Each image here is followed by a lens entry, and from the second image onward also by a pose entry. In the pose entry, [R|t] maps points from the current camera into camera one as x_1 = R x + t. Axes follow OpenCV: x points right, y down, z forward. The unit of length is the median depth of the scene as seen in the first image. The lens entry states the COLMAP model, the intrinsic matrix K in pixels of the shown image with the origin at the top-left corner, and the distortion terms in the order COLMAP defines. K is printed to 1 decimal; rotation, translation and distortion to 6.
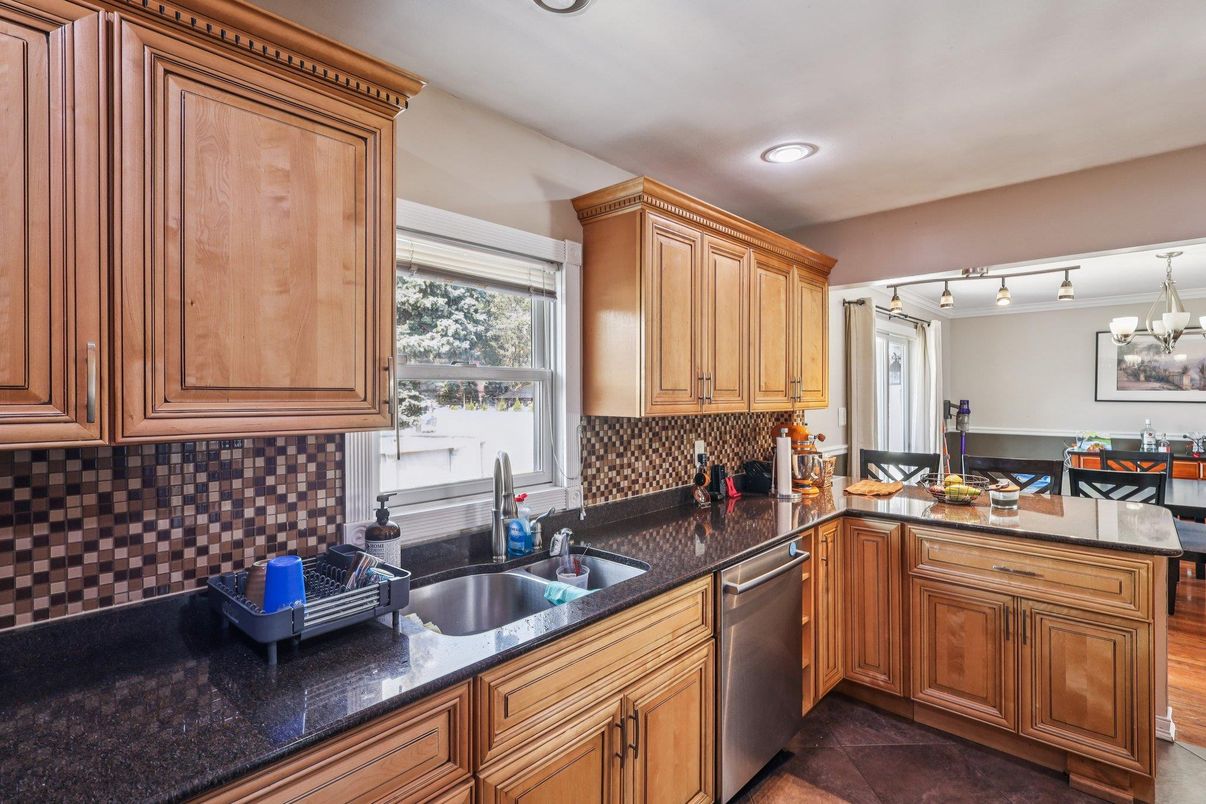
lens RADIAL K [[561.7, 0, 606.4], [0, 561.7, 394.8], [0, 0, 1]] dist [0.000590, 0.000377]
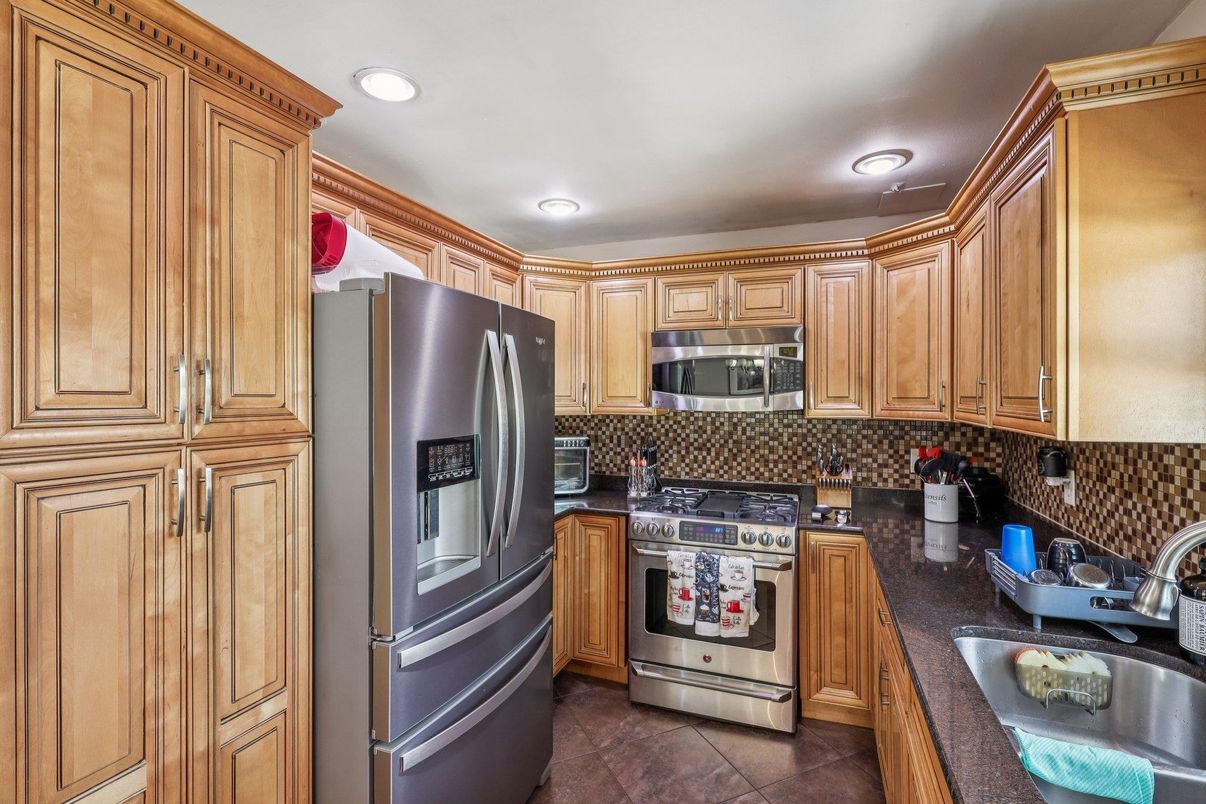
lens RADIAL K [[567.6, 0, 599.4], [0, 567.6, 398.3], [0, 0, 1]] dist [0.001320, -0.000563]
pose [[-0.927645, 0.006164, -0.373413, 2.982131], [0.004174, 0.999972, 0.006136, -0.075693], [0.373440, 0.004134, -0.927645, 6.697203]]
